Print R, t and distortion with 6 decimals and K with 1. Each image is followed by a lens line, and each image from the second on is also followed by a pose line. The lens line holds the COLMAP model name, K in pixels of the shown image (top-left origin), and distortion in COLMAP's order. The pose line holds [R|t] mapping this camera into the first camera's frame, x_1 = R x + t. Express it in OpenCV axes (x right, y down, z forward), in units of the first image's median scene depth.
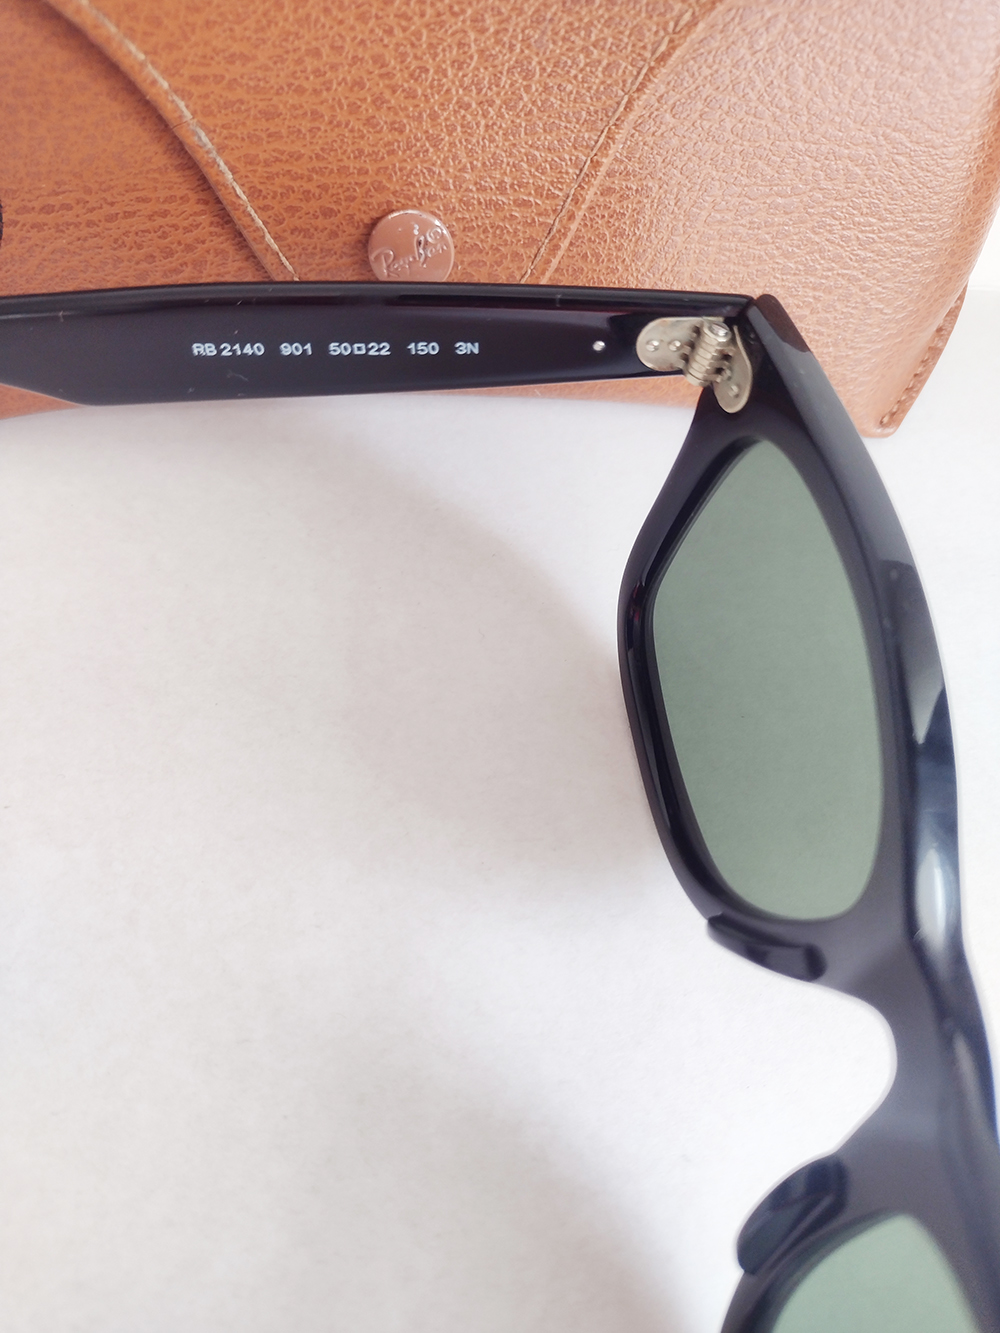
lens RADIAL K [[1094.6, 0, 500.0], [0, 1094.6, 666.5], [0, 0, 1]] dist [-0.071934, 0.051403]
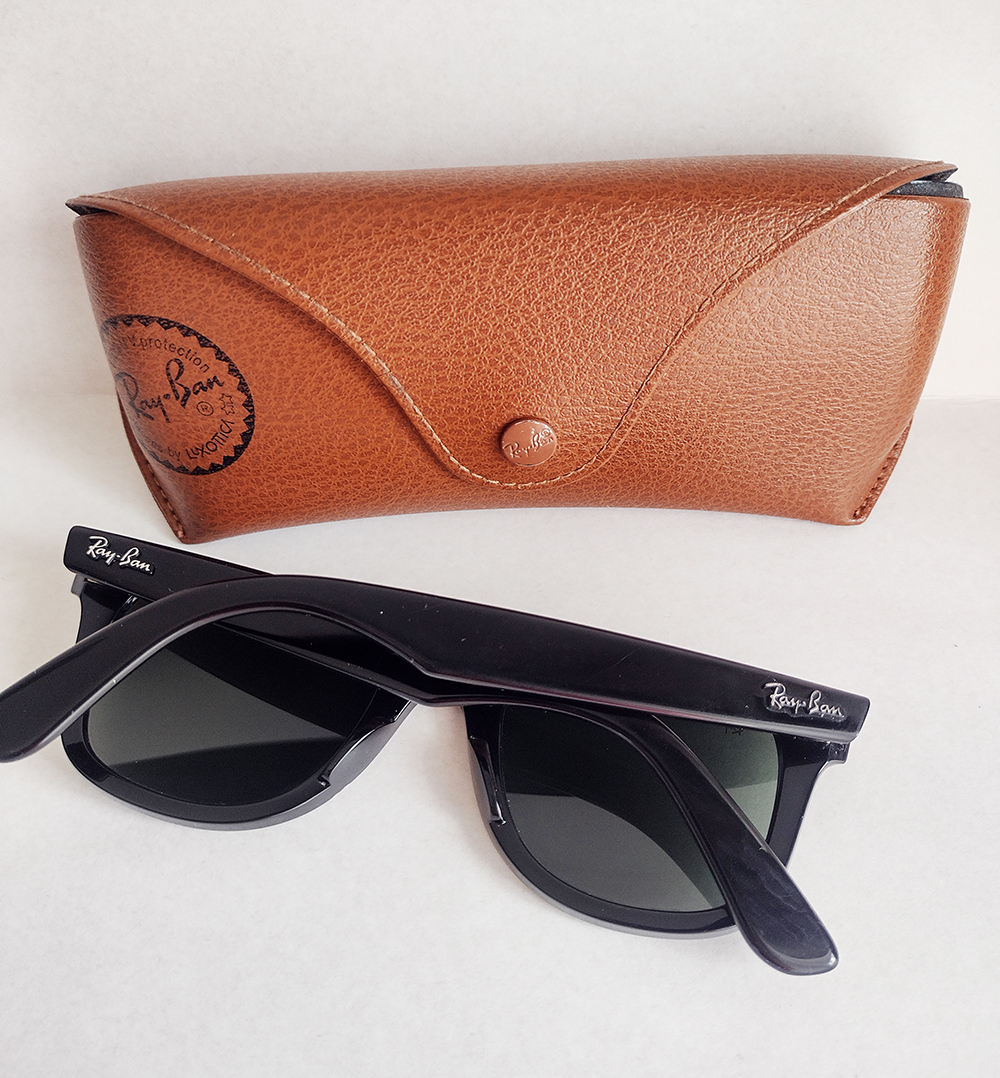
lens RADIAL K [[1106.2, 0, 500.0], [0, 1106.2, 539.0], [0, 0, 1]] dist [0.177828, -0.650450]
pose [[0.999234, -0.032841, -0.021278, -0.099478], [0.031877, 0.998515, -0.044166, -0.190095], [0.022696, 0.043454, 0.998798, -0.592884]]
